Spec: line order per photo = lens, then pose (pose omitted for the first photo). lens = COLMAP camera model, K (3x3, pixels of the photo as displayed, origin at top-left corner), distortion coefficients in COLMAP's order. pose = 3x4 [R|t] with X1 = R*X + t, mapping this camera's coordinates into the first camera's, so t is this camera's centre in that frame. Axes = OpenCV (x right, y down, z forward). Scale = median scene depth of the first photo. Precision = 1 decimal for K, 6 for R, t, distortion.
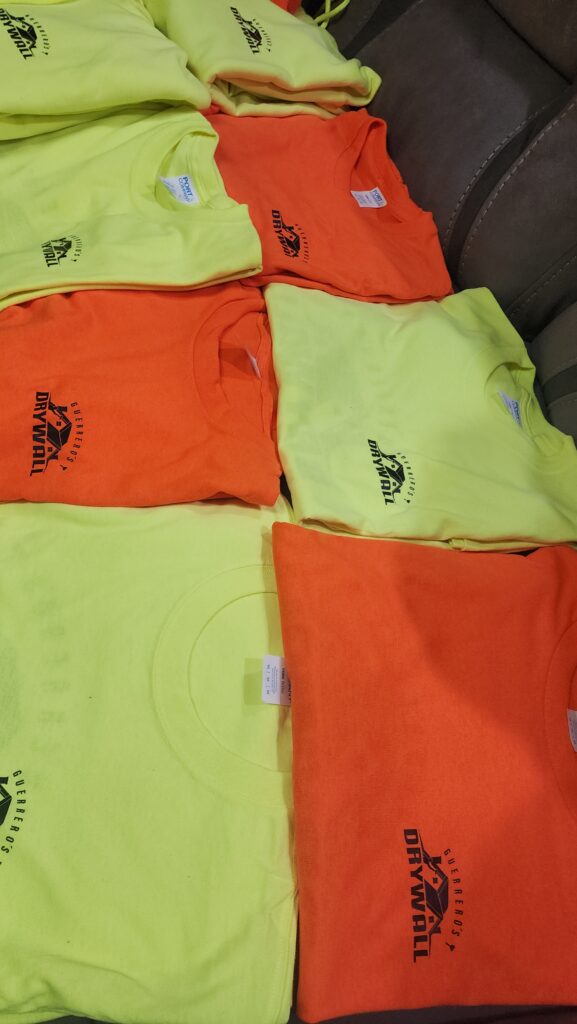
lens RADIAL K [[660.7, 0, 288.5], [0, 660.7, 512.0], [0, 0, 1]] dist [0.080621, -0.087746]
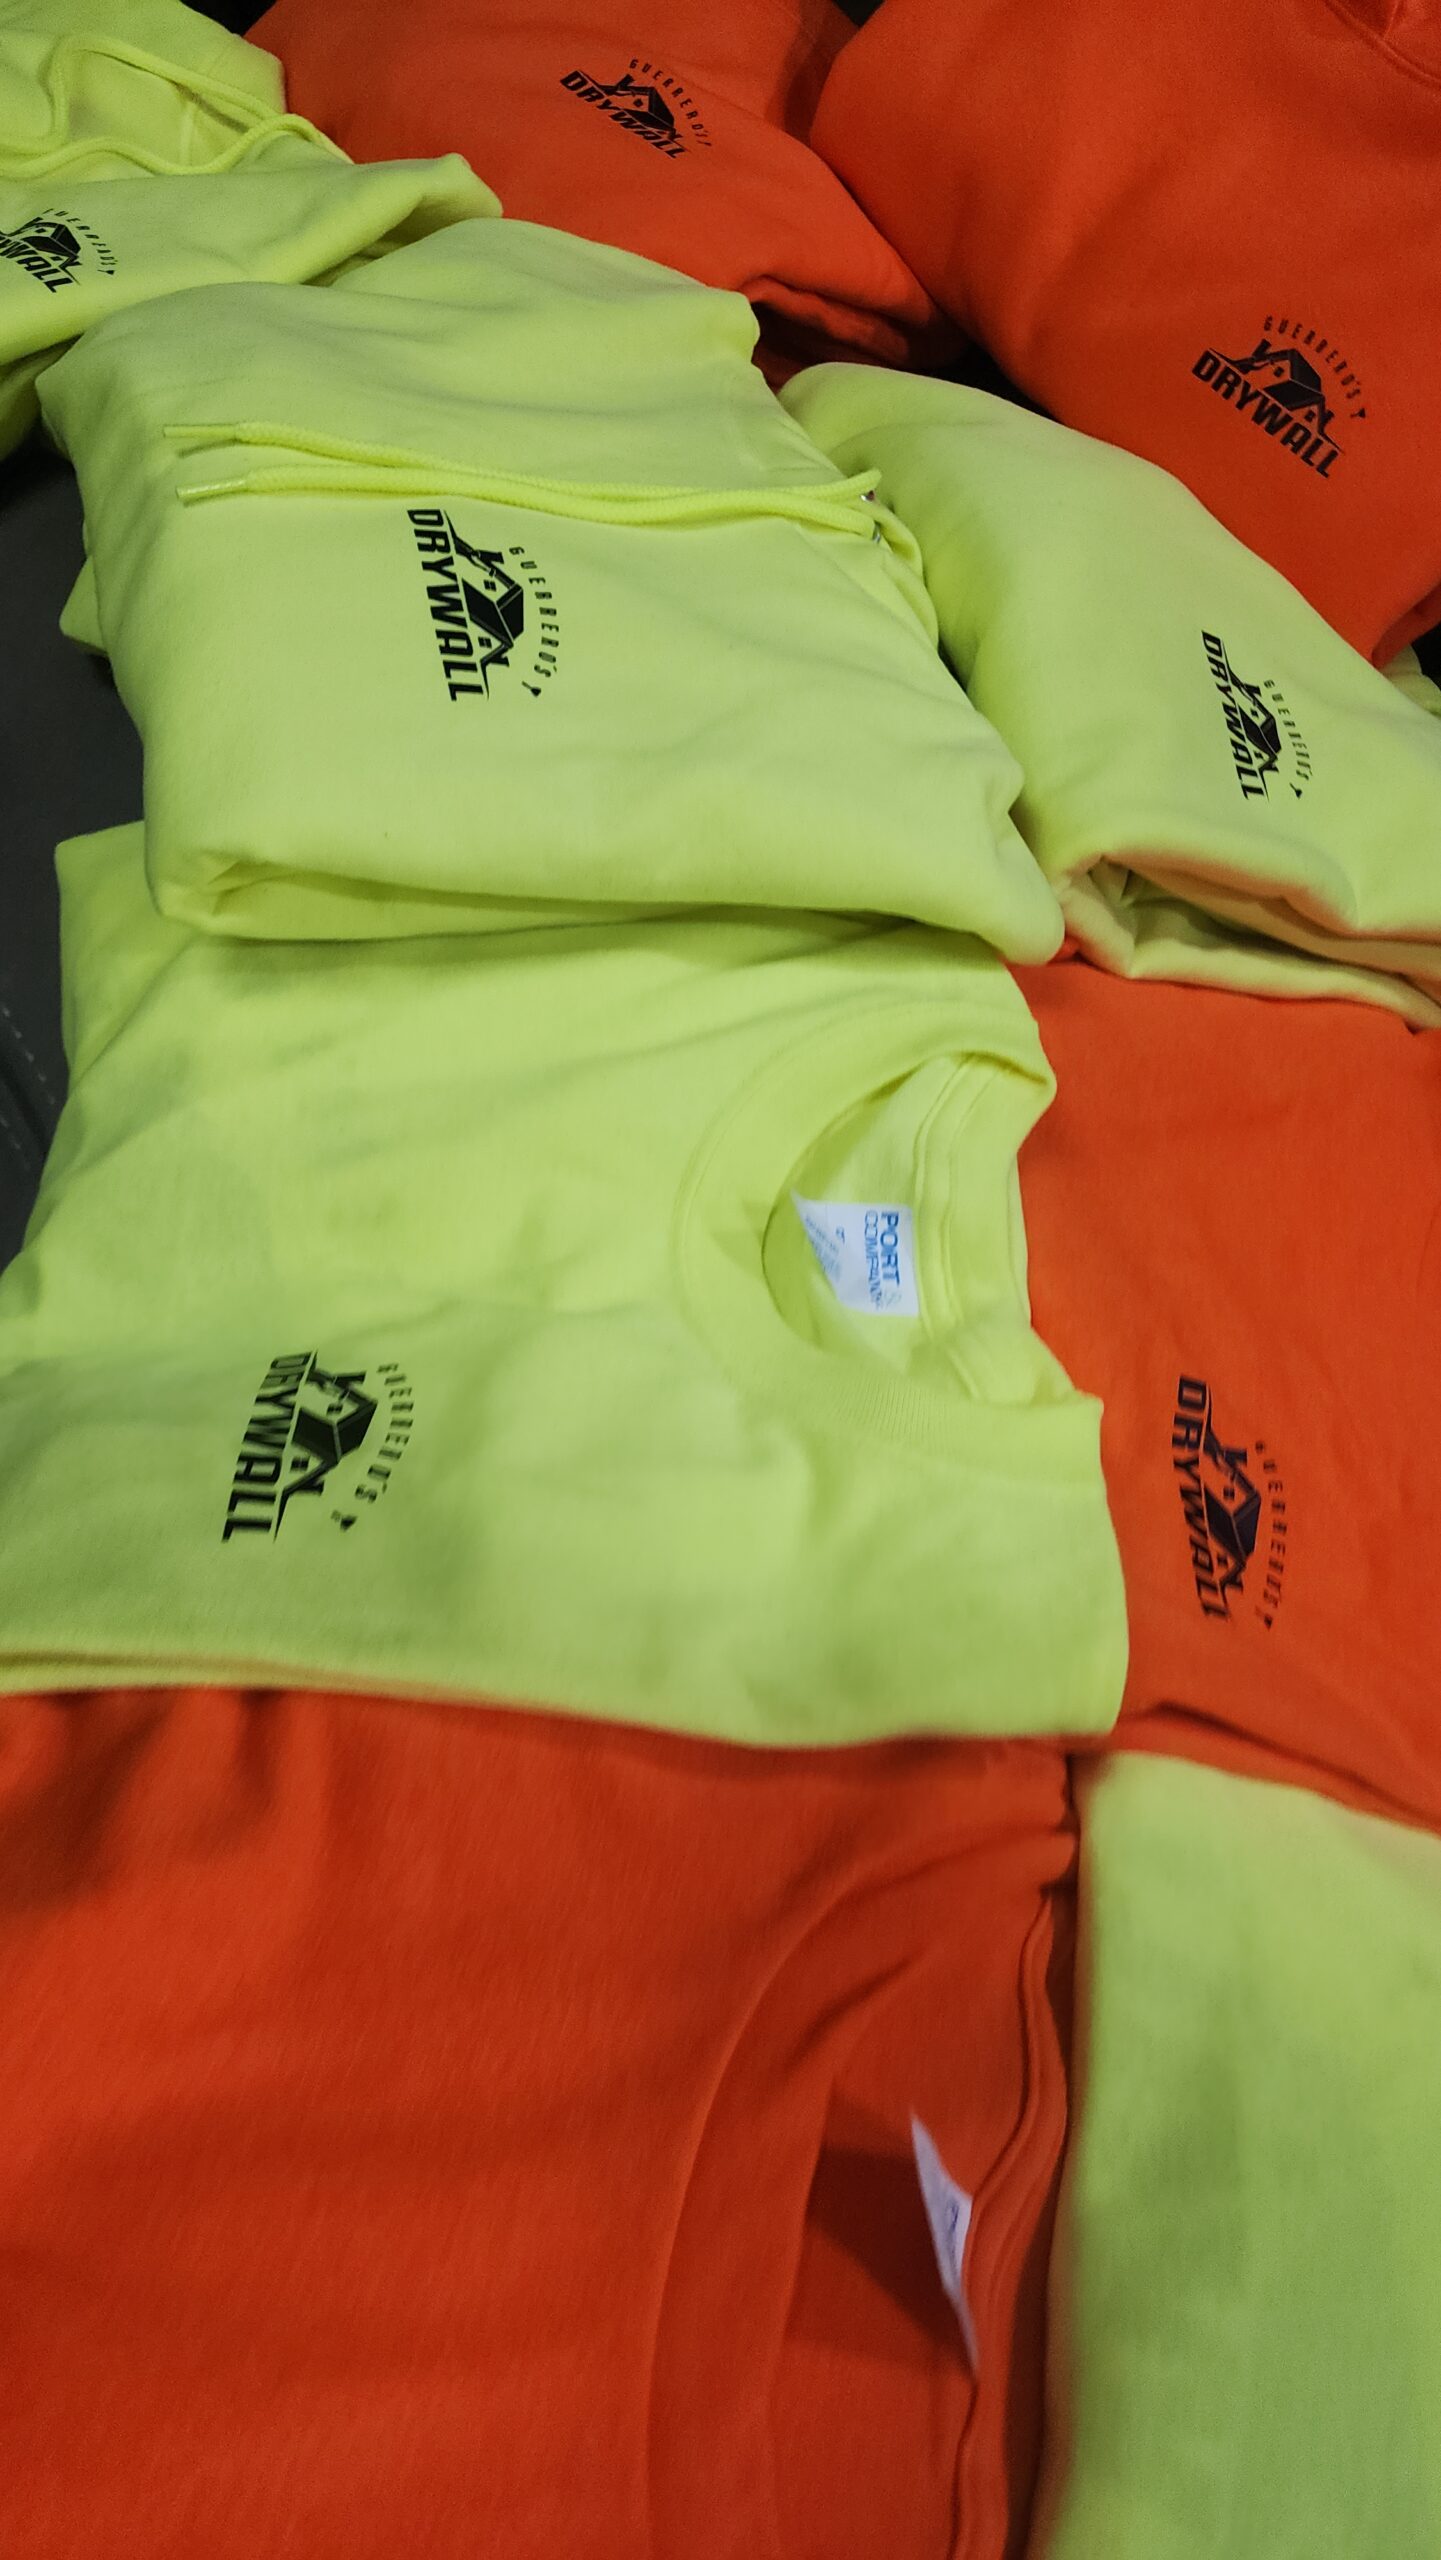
lens RADIAL K [[1611.4, 0, 736.3], [0, 1611.4, 1324.9], [0, 0, 1]] dist [0.004648, 0.000692]
pose [[0.948998, 0.269550, -0.163544, -0.094258], [-0.292291, 0.946629, -0.135866, -0.344912], [0.118193, 0.176739, 0.977135, 0.377545]]
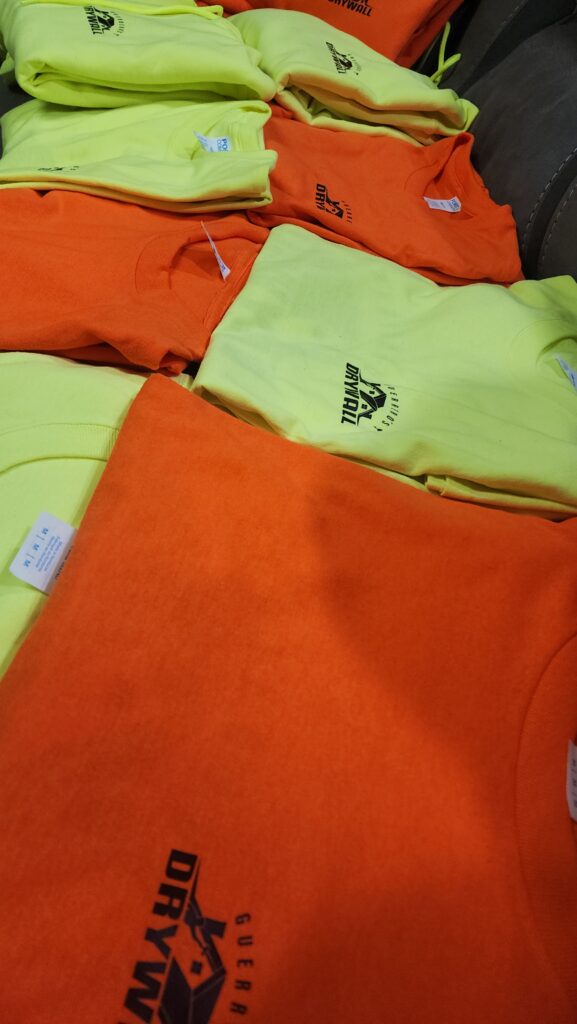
lens RADIAL K [[660.7, 0, 288.5], [0, 660.7, 512.0], [0, 0, 1]] dist [0.080621, -0.087746]
pose [[0.962447, 0.121410, -0.242807, 0.216626], [-0.183960, 0.949428, -0.254449, 0.211009], [0.199635, 0.289560, 0.936109, 0.283125]]
